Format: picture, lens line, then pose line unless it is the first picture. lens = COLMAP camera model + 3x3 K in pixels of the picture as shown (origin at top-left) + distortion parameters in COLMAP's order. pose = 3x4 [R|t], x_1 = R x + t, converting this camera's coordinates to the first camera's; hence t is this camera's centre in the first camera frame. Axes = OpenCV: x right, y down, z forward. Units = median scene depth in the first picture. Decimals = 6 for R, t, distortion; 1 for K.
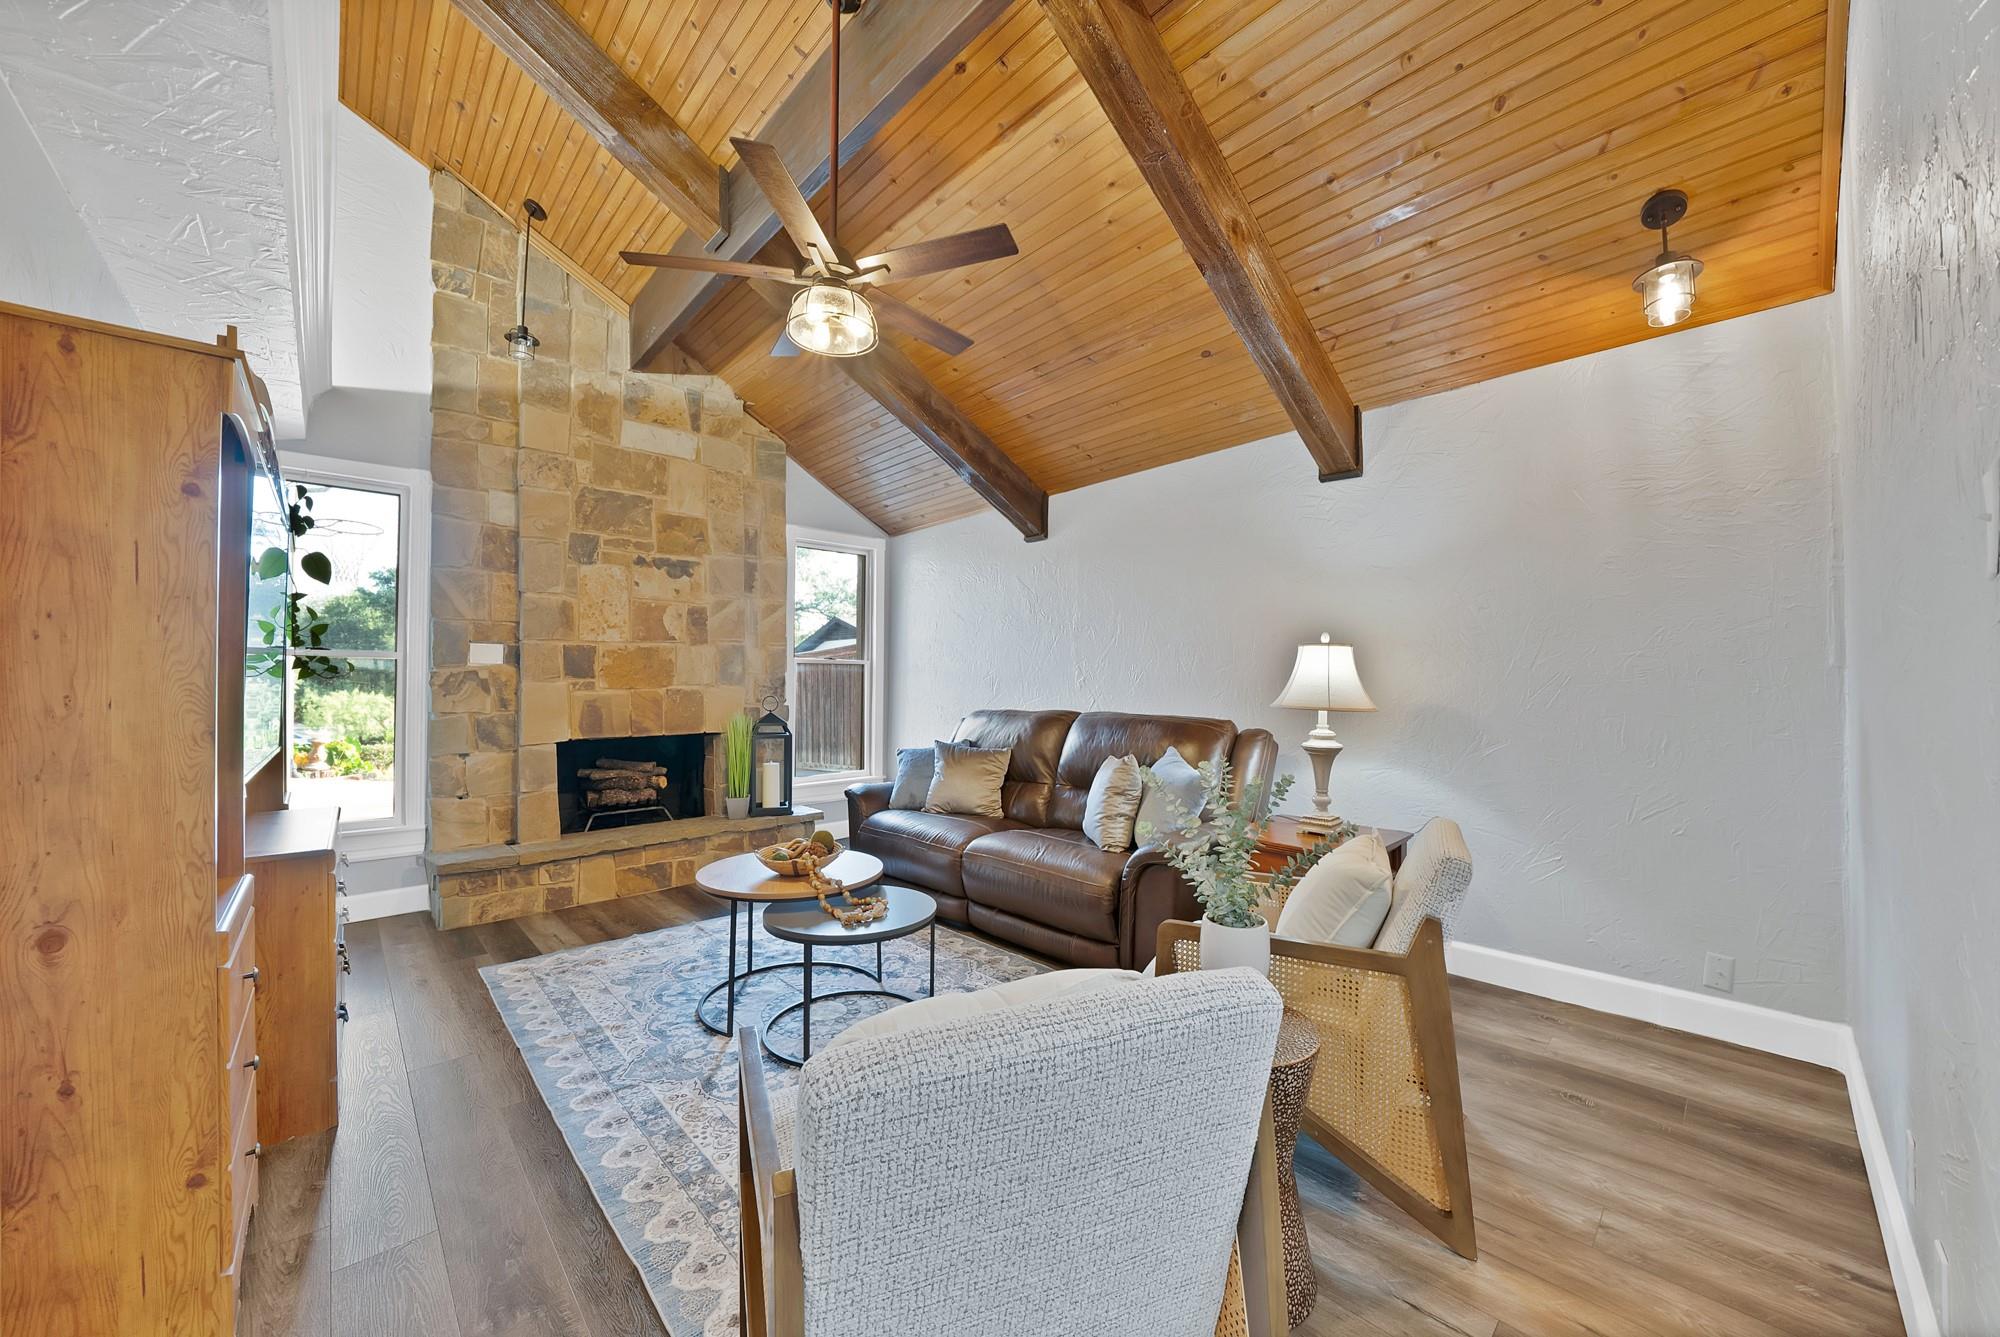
lens RADIAL K [[734.9, 0, 998.2], [0, 734.9, 676.4], [0, 0, 1]] dist [0.000860, -0.000019]
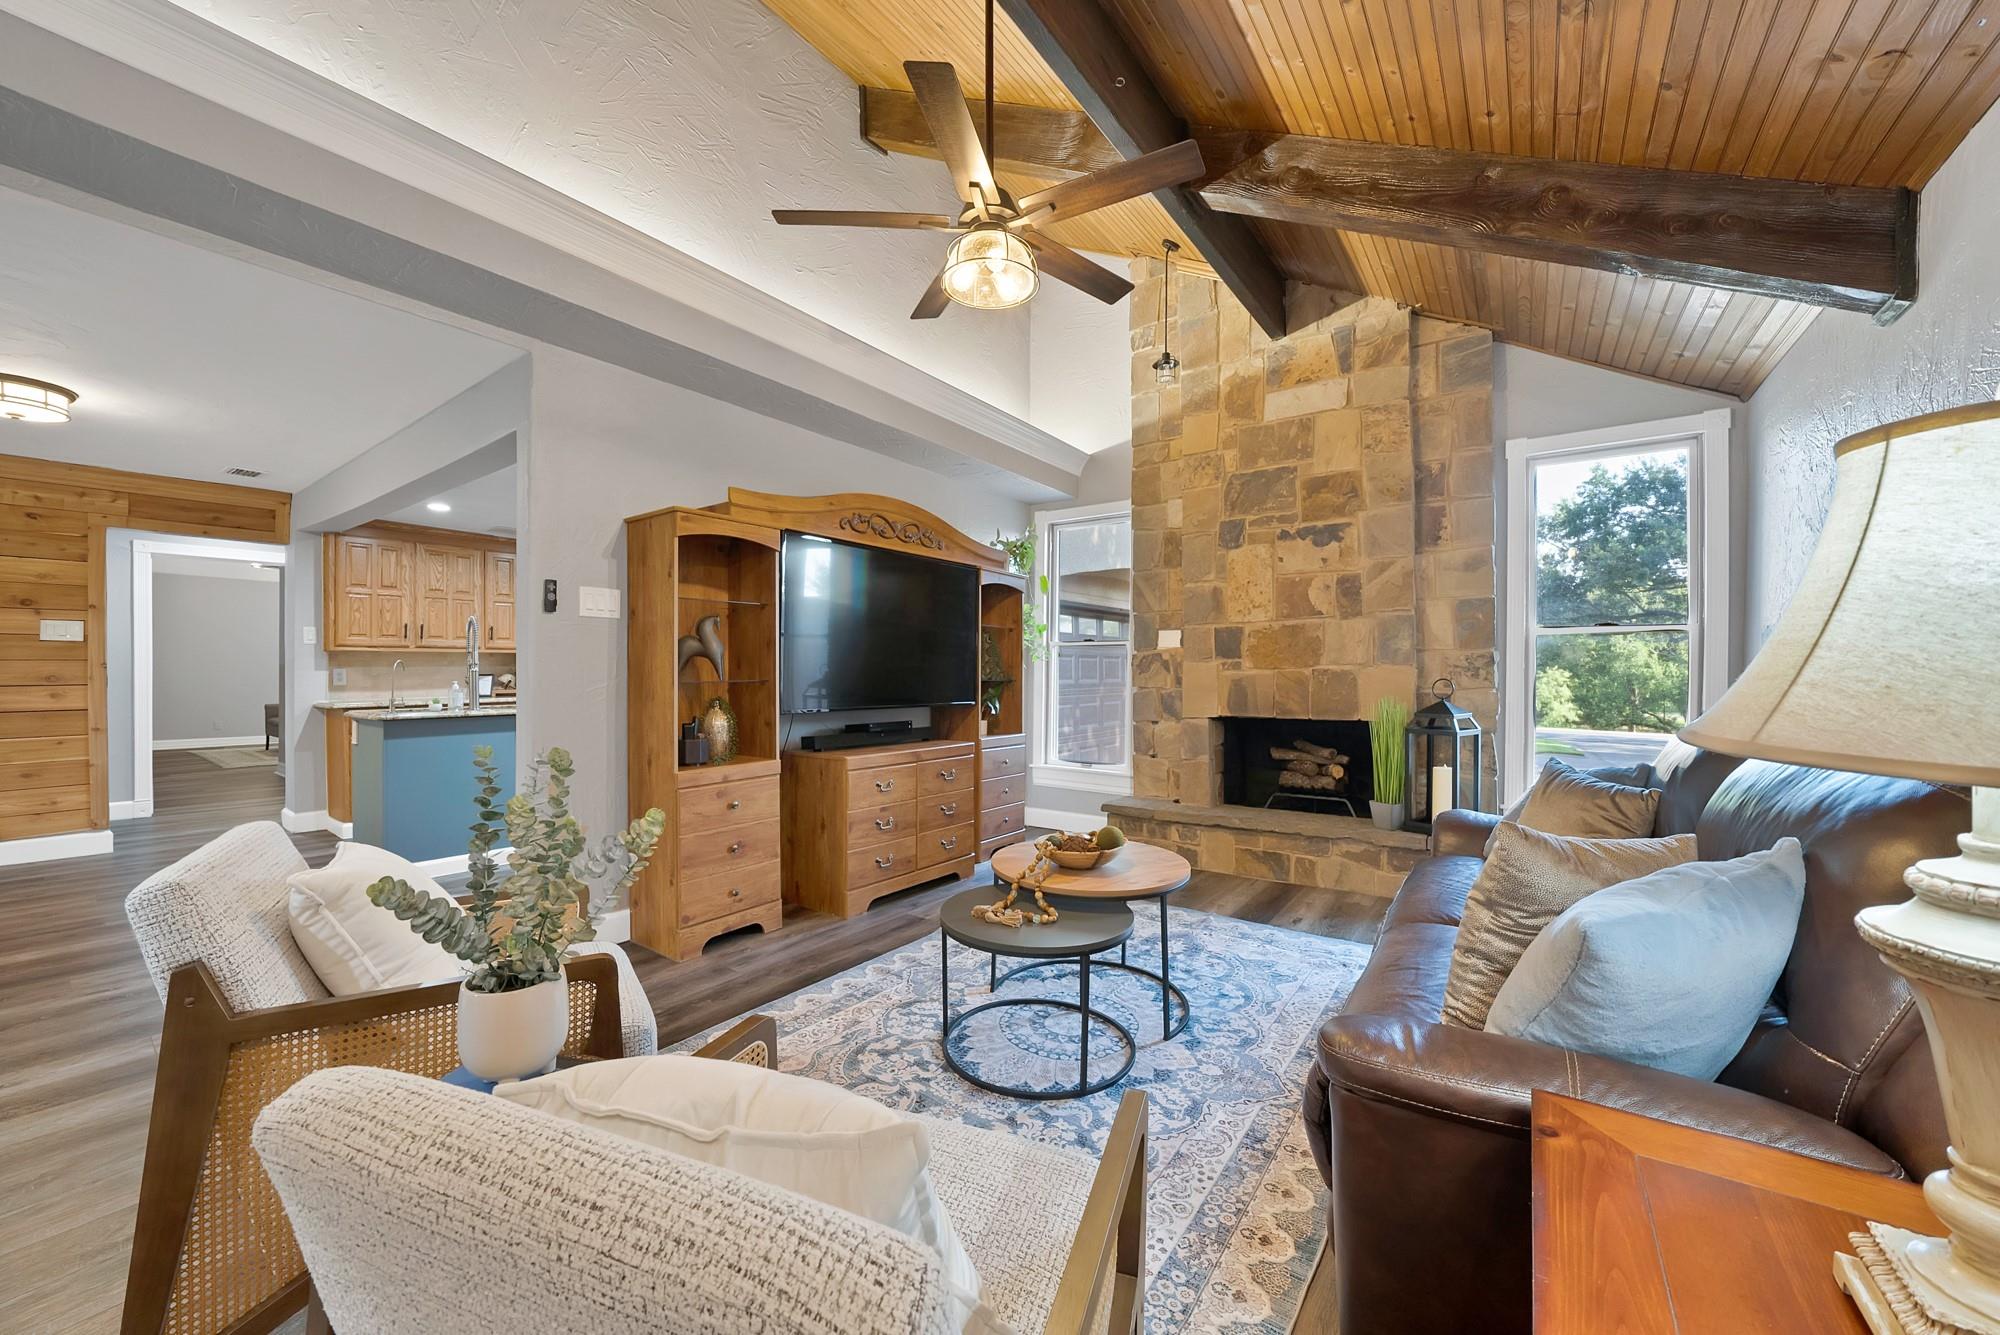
lens RADIAL K [[734.9, 0, 997.4], [0, 734.9, 670.0], [0, 0, 1]] dist [0.000860, -0.000019]
pose [[0.202485, 0.002435, -0.979282, 0.377781], [0.008538, 0.999955, 0.004252, 0.011478], [0.979248, -0.009222, 0.202455, 0.443822]]
